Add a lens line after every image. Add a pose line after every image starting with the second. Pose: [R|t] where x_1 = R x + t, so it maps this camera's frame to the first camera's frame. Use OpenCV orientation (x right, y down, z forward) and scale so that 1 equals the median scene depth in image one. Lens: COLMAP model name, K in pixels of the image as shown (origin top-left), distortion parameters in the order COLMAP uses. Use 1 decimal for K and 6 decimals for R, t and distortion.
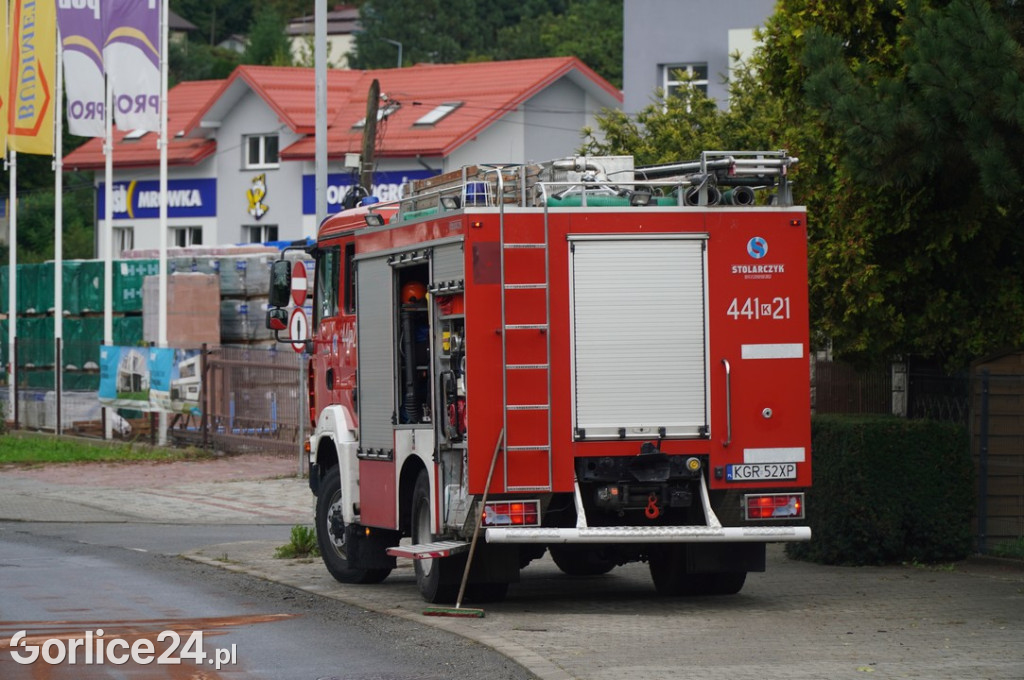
lens RADIAL K [[4379.5, 0, 513.0], [0, 4379.5, 370.0], [0, 0, 1]] dist [-1.045341, 10.733436]
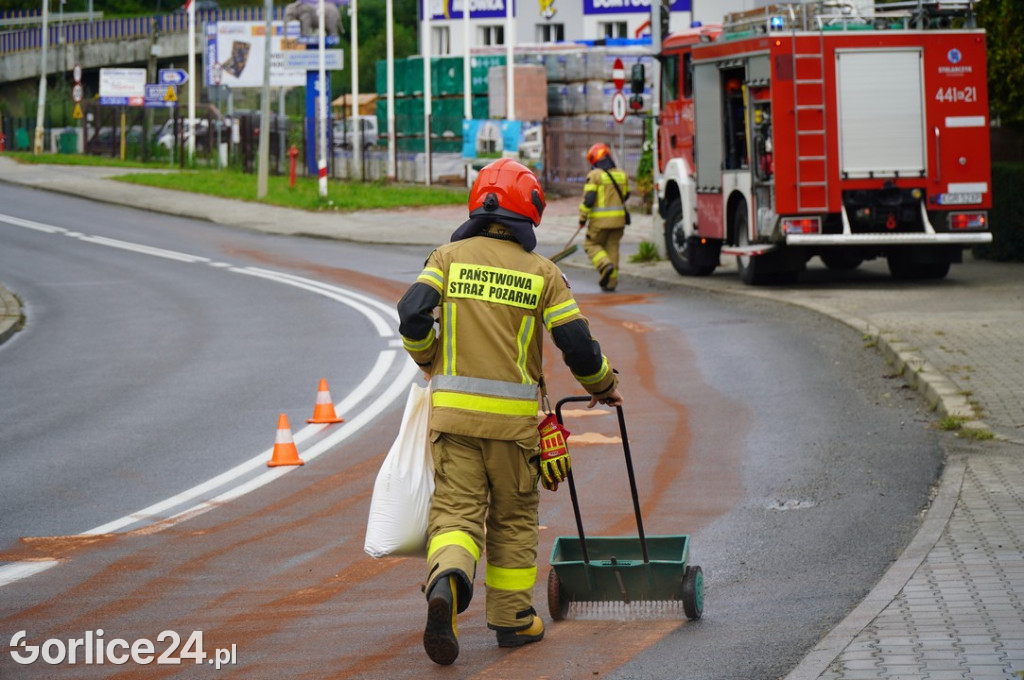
lens RADIAL K [[4379.5, 0, 513.0], [0, 4379.5, 370.0], [0, 0, 1]] dist [-1.045341, 10.733436]
pose [[0.999351, -0.012462, -0.033787, -0.051258], [0.014288, 0.998421, 0.054333, -0.001968], [0.033056, -0.054780, 0.997951, -0.557416]]
